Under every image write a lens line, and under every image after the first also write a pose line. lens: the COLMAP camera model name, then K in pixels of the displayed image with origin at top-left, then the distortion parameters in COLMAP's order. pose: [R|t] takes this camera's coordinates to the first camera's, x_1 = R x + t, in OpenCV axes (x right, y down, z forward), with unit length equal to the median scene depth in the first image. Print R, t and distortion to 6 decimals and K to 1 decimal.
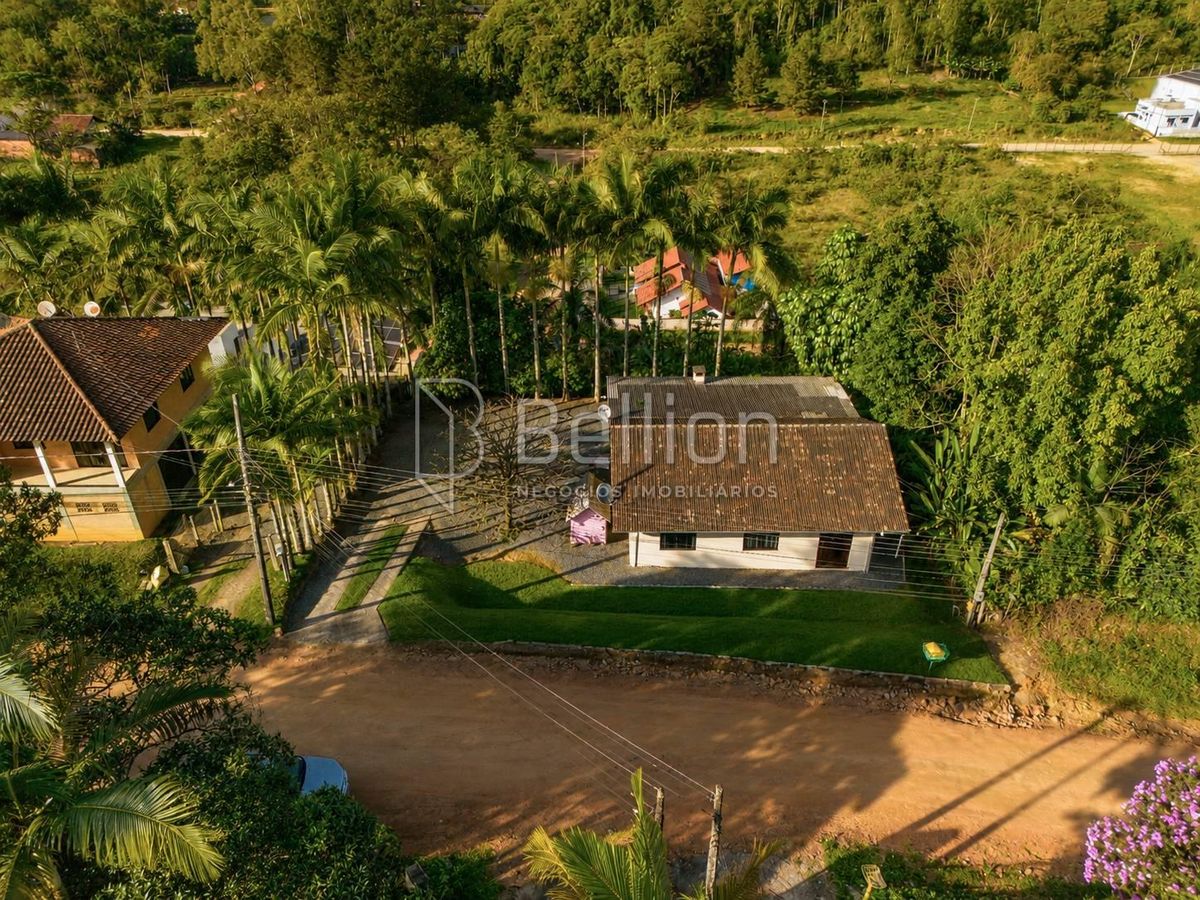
lens RADIAL K [[833.8, 0, 600.0], [0, 833.8, 450.0], [0, 0, 1]] dist [0.002500, -0.004761]
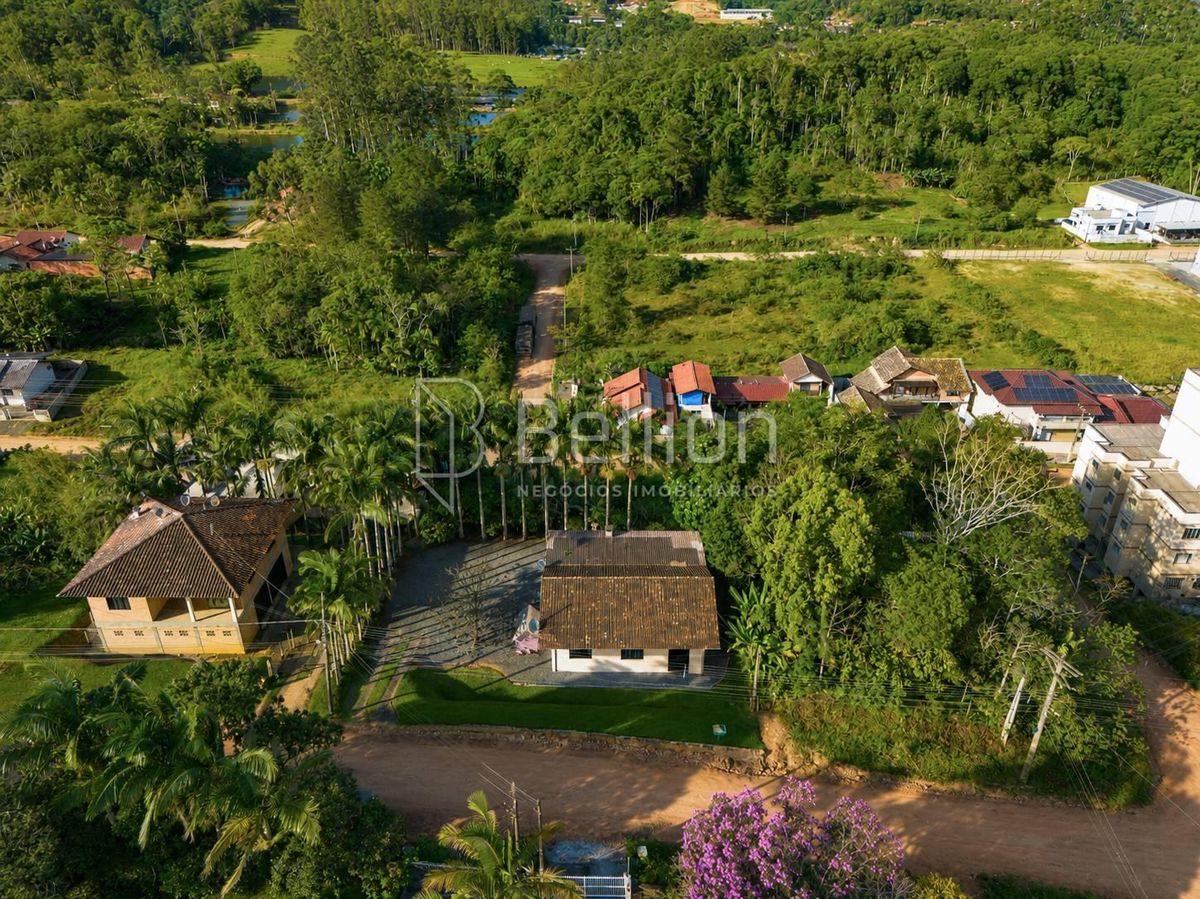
lens RADIAL K [[767.8, 0, 593.1], [0, 767.8, 443.4], [0, 0, 1]] dist [-0.001562, -0.000644]
pose [[0.999967, 0.006543, 0.004806, 0.099673], [-0.006038, 0.995118, -0.098505, -0.132738], [-0.005427, 0.098473, 0.995125, -0.448261]]
